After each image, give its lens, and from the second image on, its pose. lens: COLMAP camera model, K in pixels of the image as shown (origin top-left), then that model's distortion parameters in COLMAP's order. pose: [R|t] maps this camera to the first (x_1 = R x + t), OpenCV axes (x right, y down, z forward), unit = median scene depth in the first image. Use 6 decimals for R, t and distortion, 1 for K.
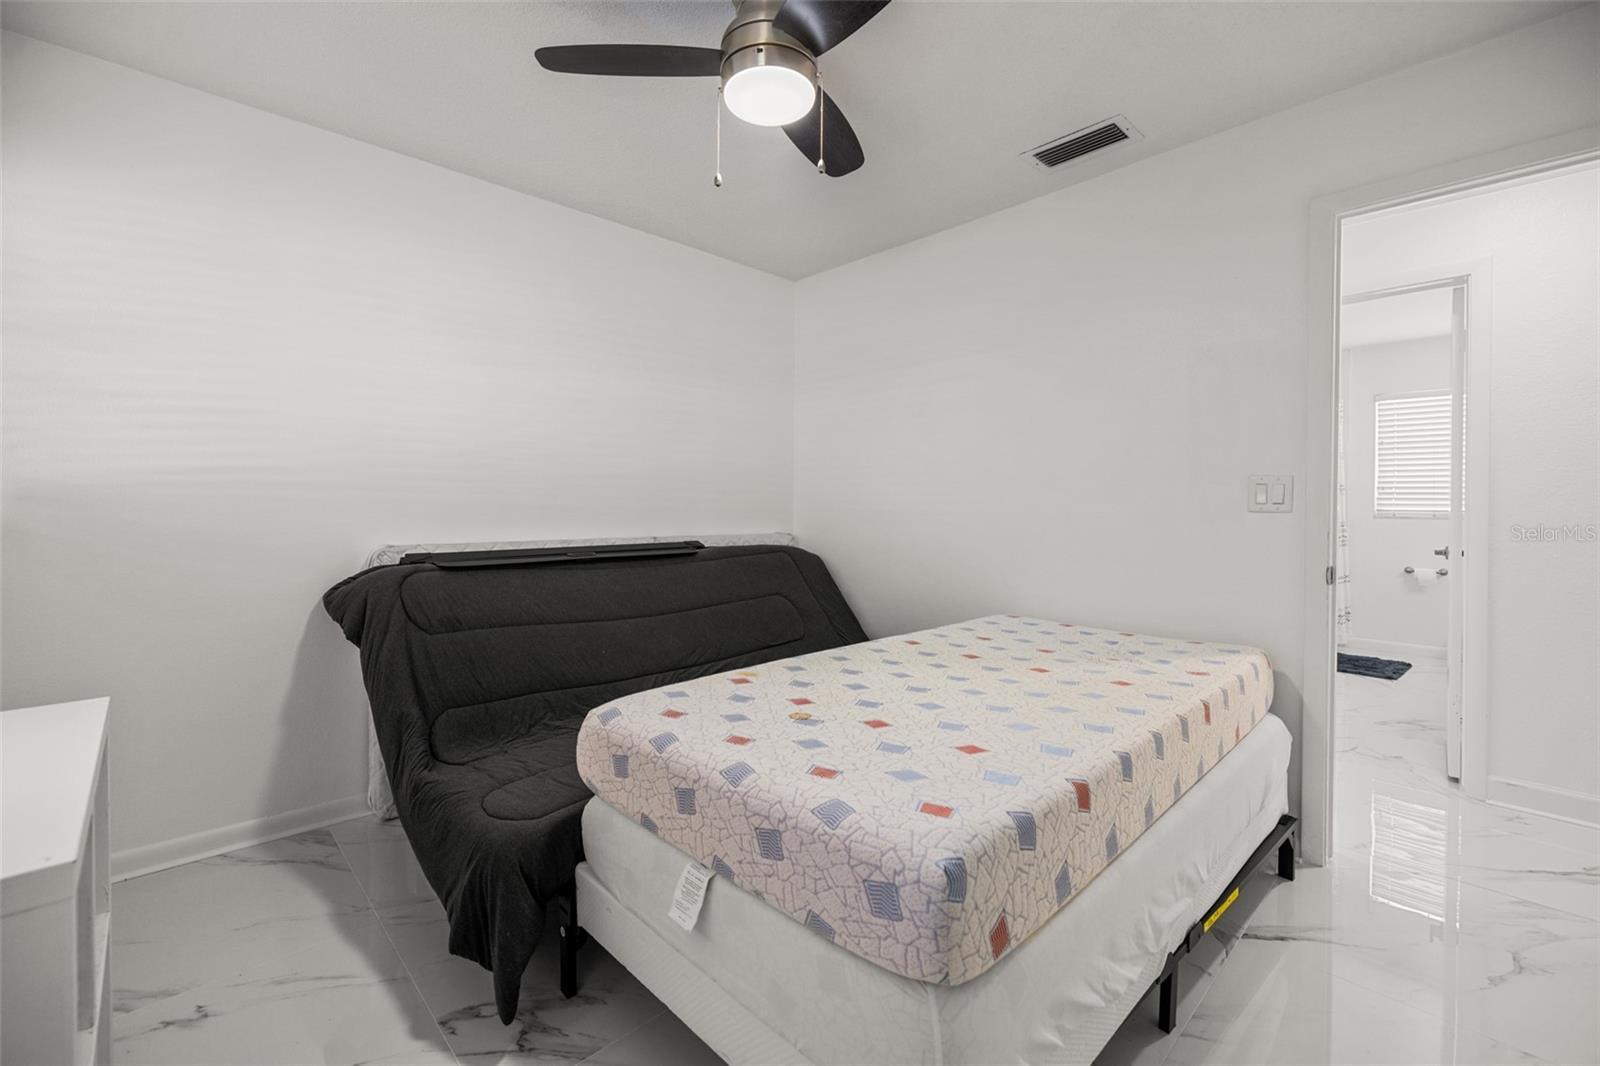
lens RADIAL K [[688.1, 0, 805.9], [0, 688.1, 500.2], [0, 0, 1]] dist [0.001579, 0.000090]
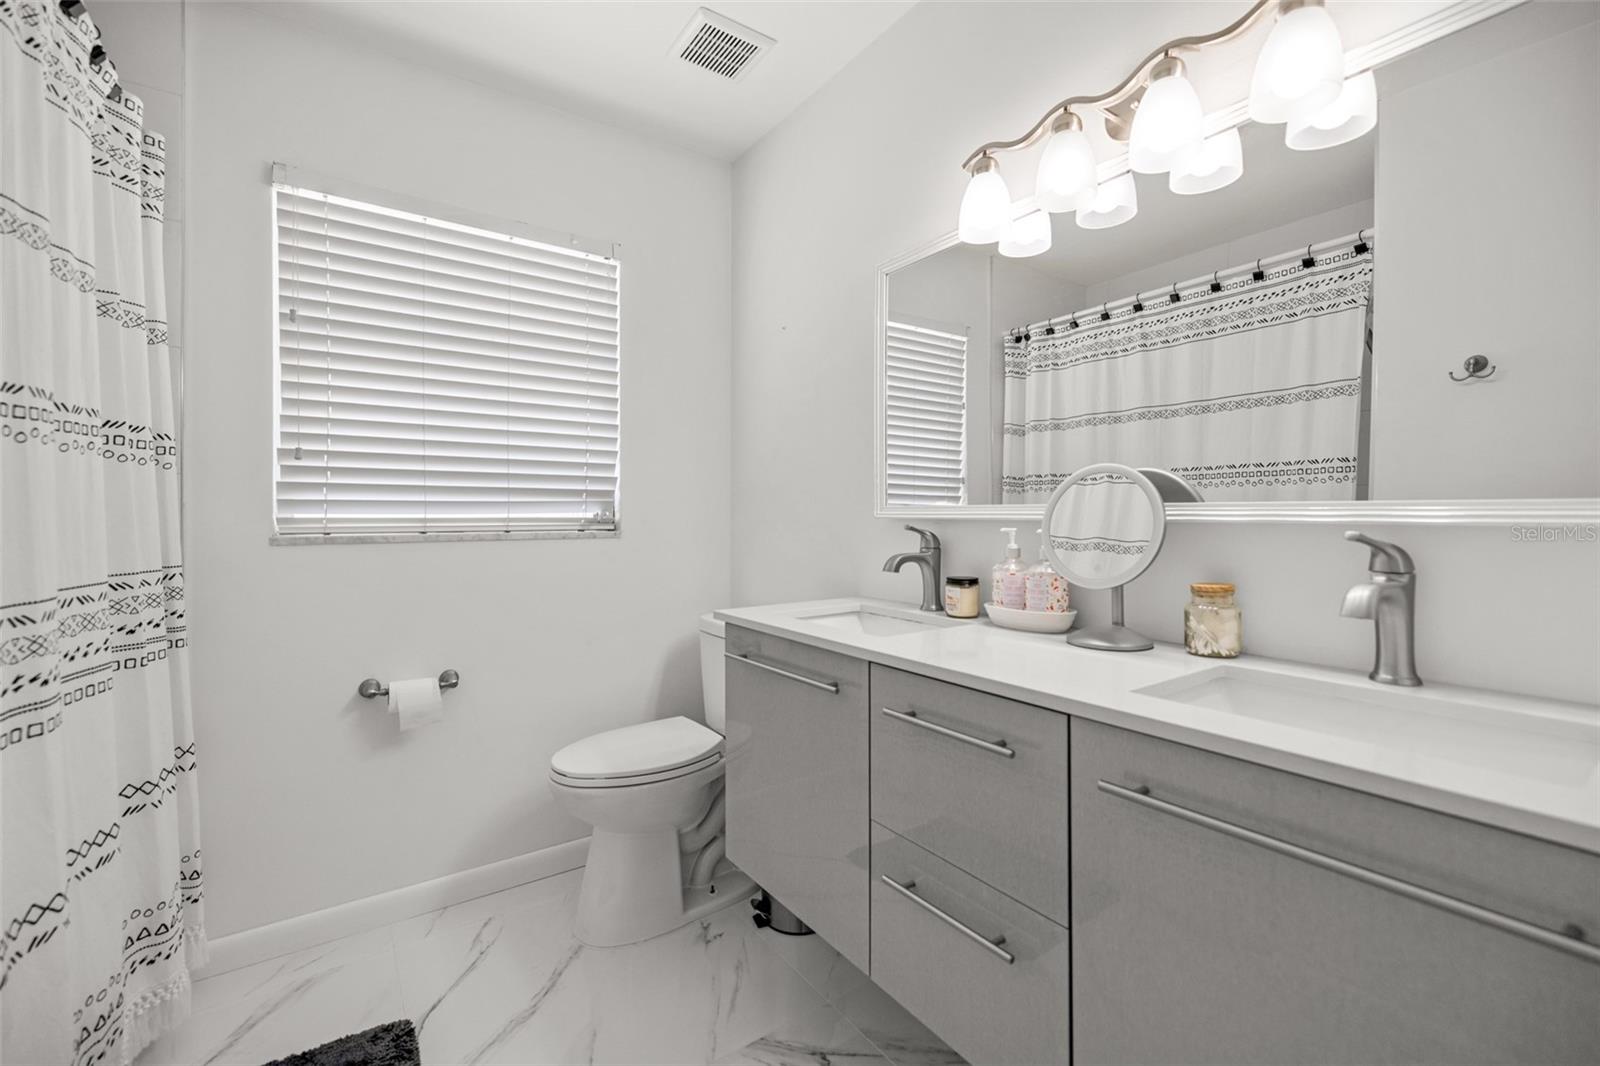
lens RADIAL K [[688.1, 0, 799.6], [0, 688.1, 526.6], [0, 0, 1]] dist [0.001579, 0.000090]
pose [[0.144732, -0.013167, 0.989383, 0.544369], [0.002146, 0.999913, 0.012994, 0.013487], [-0.989469, 0.000242, 0.144748, 0.711989]]
